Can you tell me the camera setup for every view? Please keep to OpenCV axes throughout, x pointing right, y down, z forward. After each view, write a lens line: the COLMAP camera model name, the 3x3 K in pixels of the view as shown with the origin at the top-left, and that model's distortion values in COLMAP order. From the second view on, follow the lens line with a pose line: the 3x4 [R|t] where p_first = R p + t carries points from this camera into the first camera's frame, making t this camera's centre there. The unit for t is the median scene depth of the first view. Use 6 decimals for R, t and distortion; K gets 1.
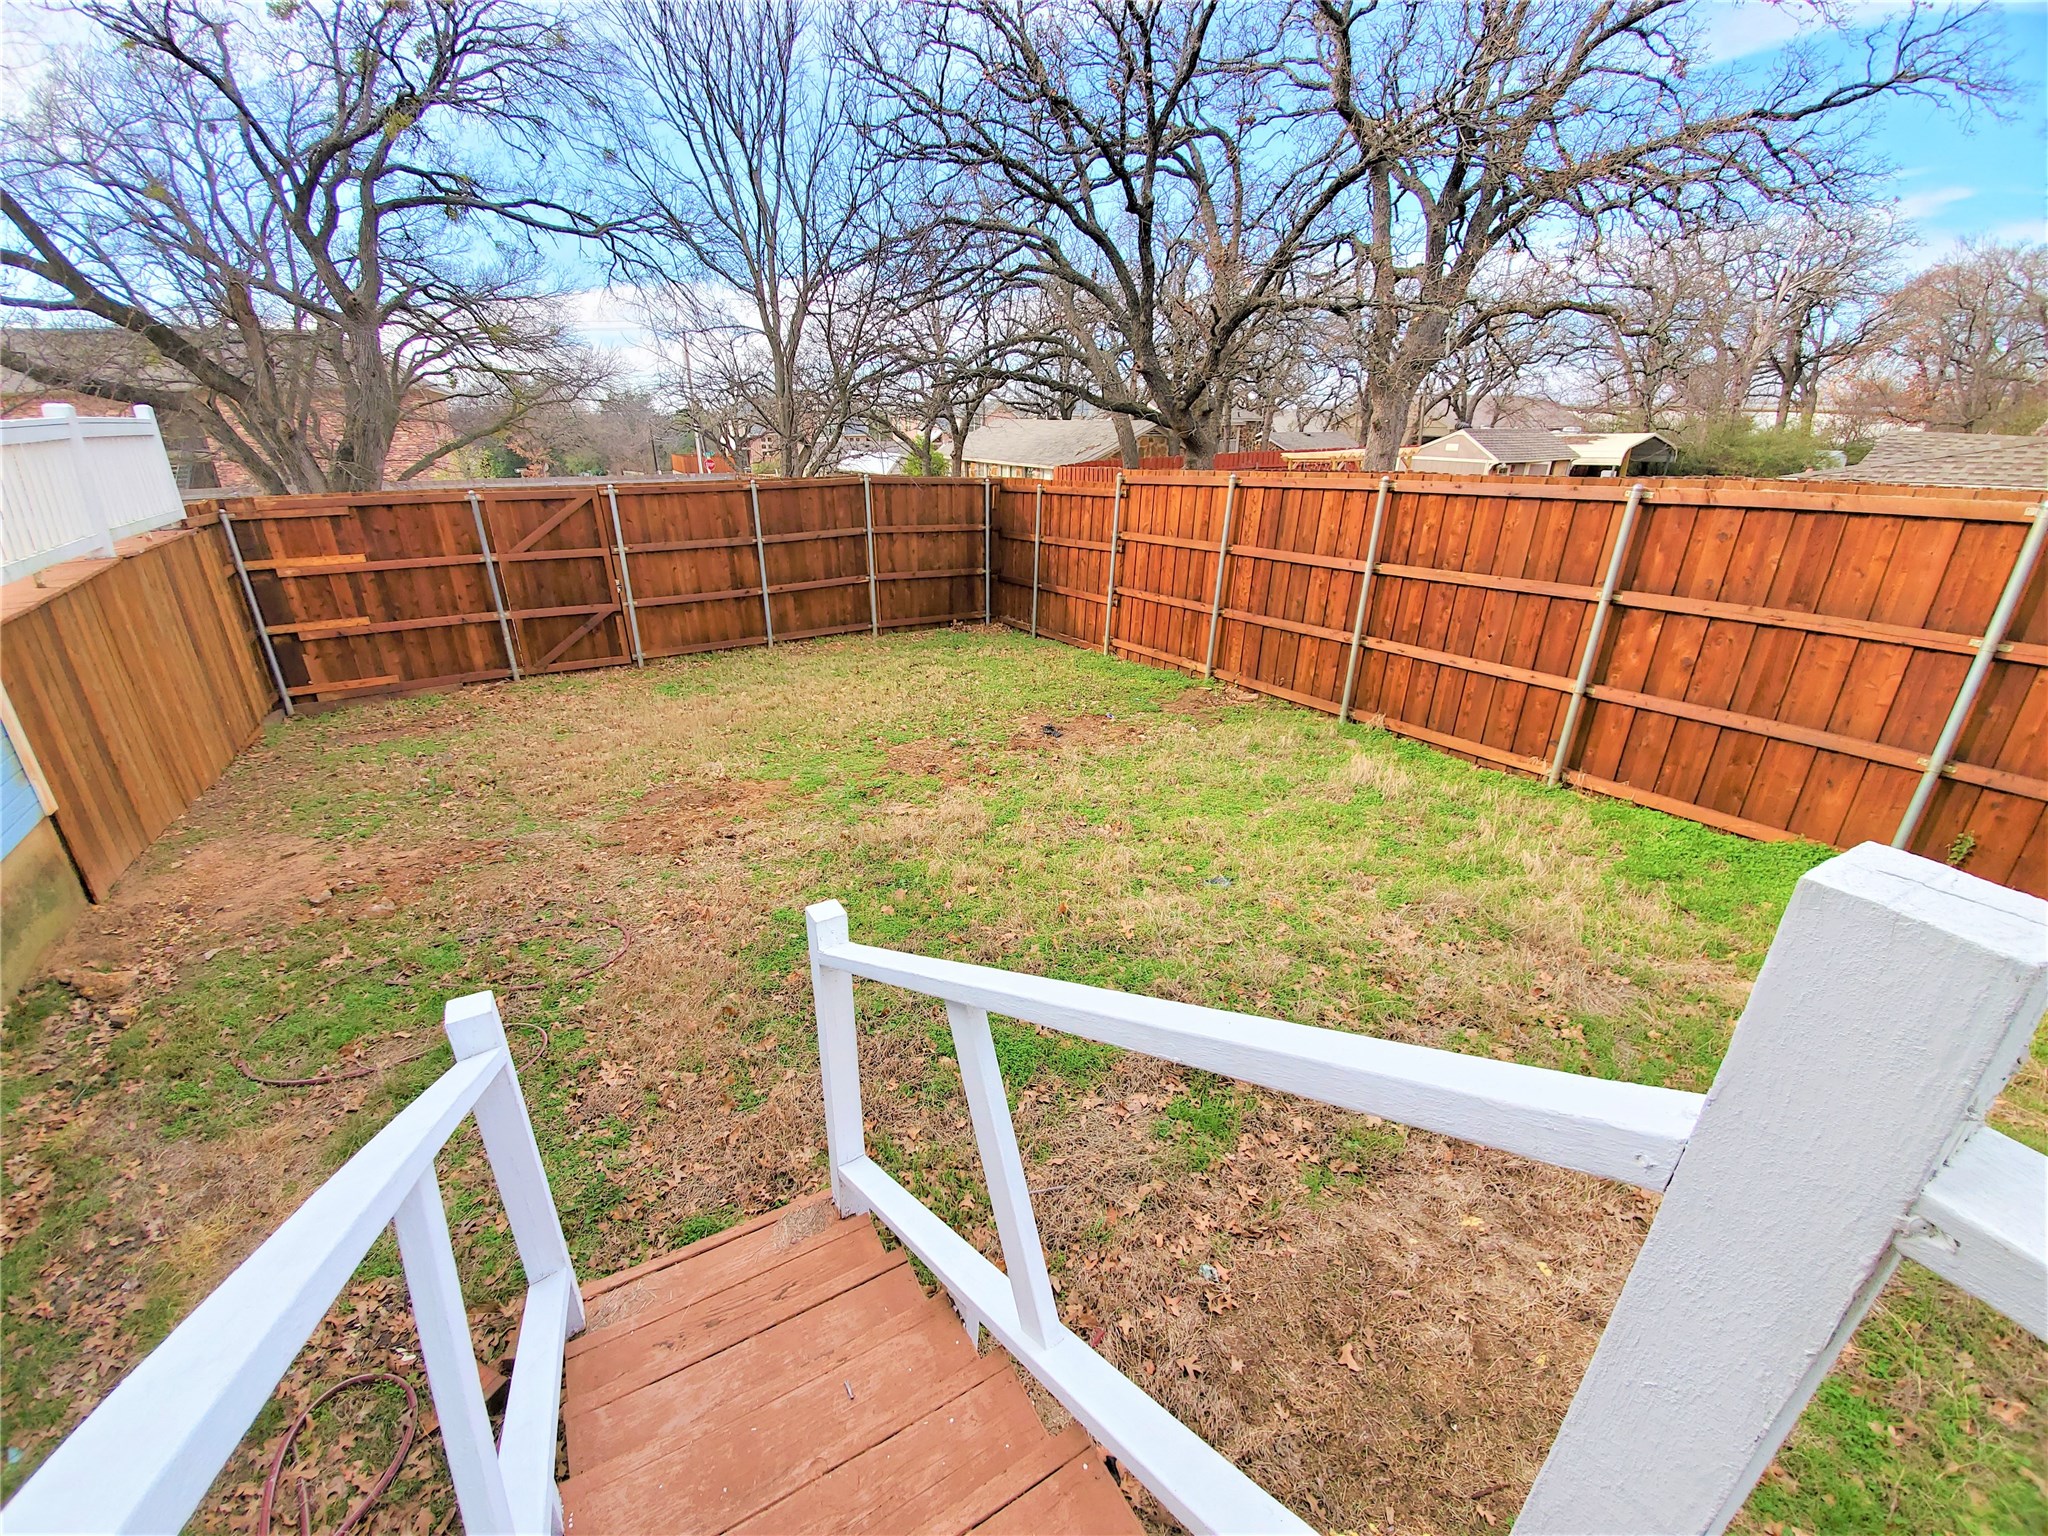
lens RADIAL K [[798.2, 0, 1002.9], [0, 798.2, 756.1], [0, 0, 1]] dist [0.001780, -0.011819]
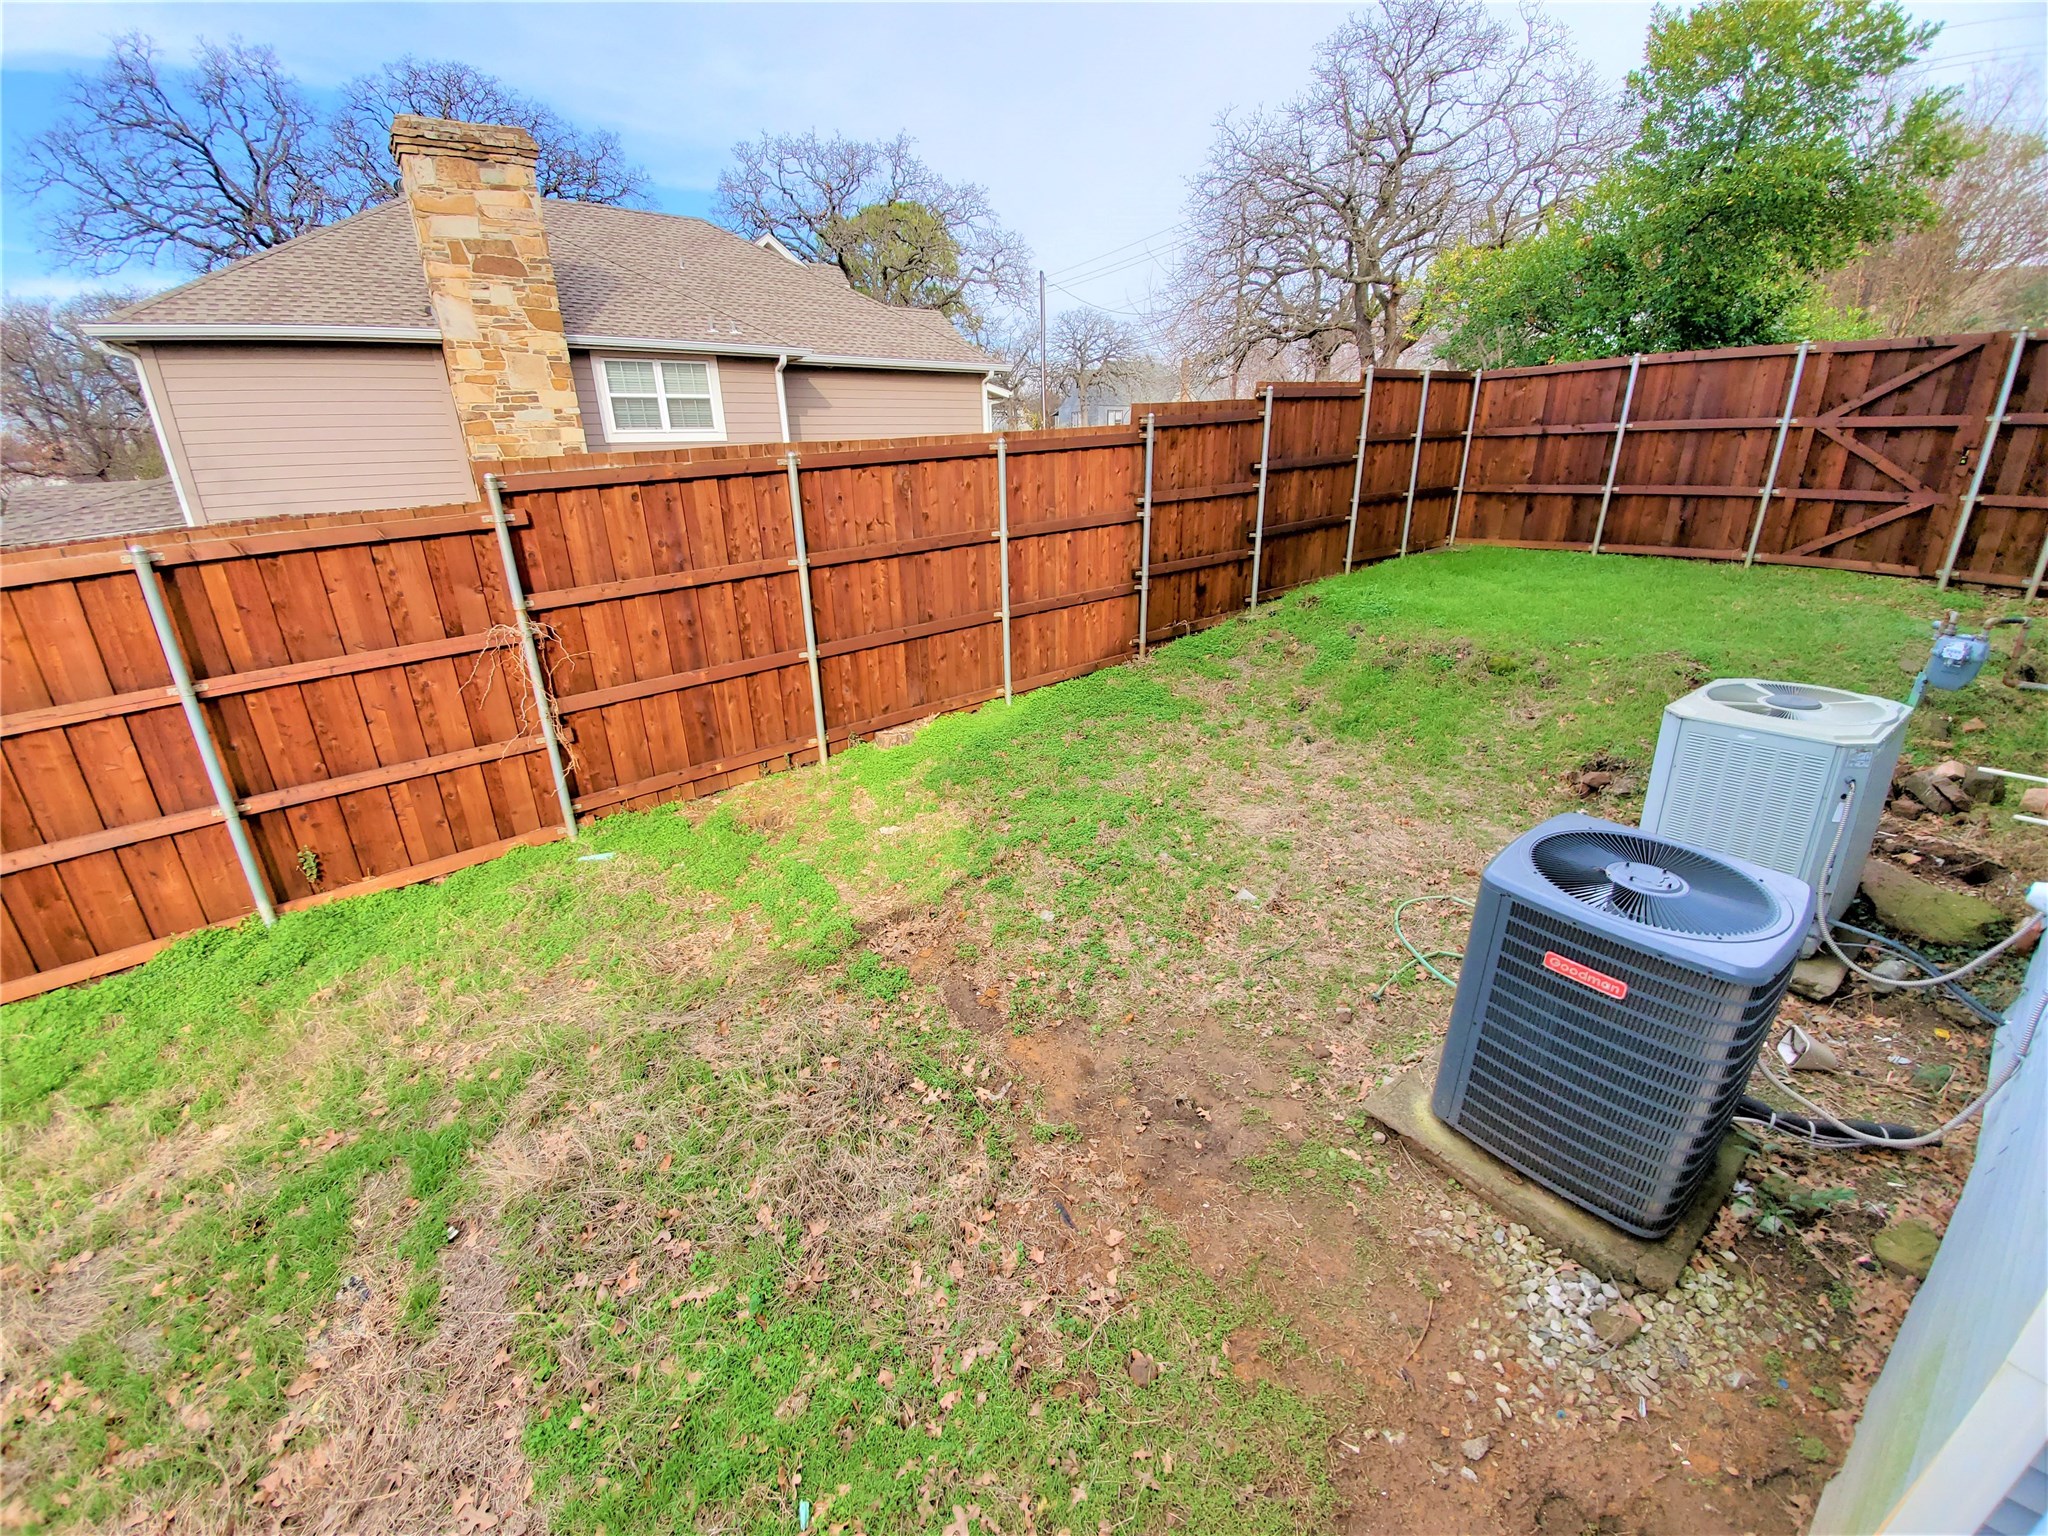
lens RADIAL K [[798.2, 0, 1002.9], [0, 798.2, 756.1], [0, 0, 1]] dist [0.001780, -0.011819]
pose [[-0.097501, -0.349544, 0.931833, 0.191459], [0.405652, 0.841031, 0.357928, -0.007757], [-0.908812, 0.412899, 0.059792, 0.020588]]
